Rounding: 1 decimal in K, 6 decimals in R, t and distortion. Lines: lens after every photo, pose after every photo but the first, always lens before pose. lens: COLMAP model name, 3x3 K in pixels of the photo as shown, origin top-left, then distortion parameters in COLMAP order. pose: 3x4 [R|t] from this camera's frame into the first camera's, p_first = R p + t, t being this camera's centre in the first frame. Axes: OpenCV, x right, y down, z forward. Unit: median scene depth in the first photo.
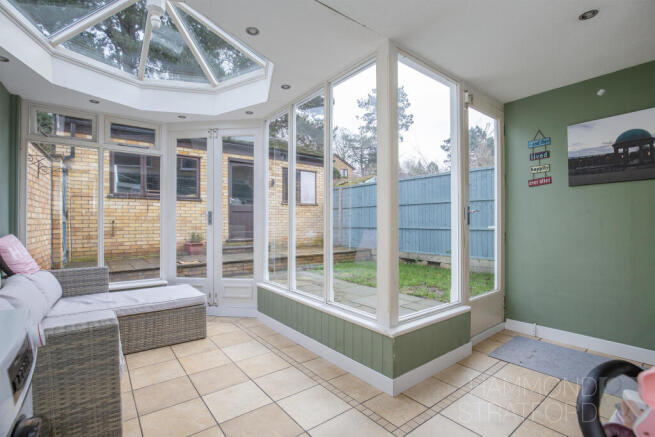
lens RADIAL K [[309.6, 0, 327.5], [0, 309.6, 218.5], [0, 0, 1]] dist [-0.000509, -0.000075]
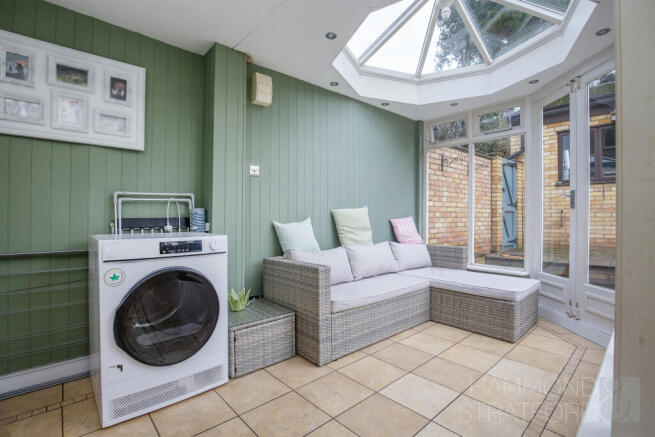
lens RADIAL K [[312.1, 0, 327.5], [0, 312.1, 218.5], [0, 0, 1]] dist [-0.002050, -0.000420]
pose [[0.098731, 0.008472, -0.995078, 0.338015], [0.008699, 0.999918, 0.009376, 0.033136], [0.995076, -0.009582, 0.098649, 0.368573]]
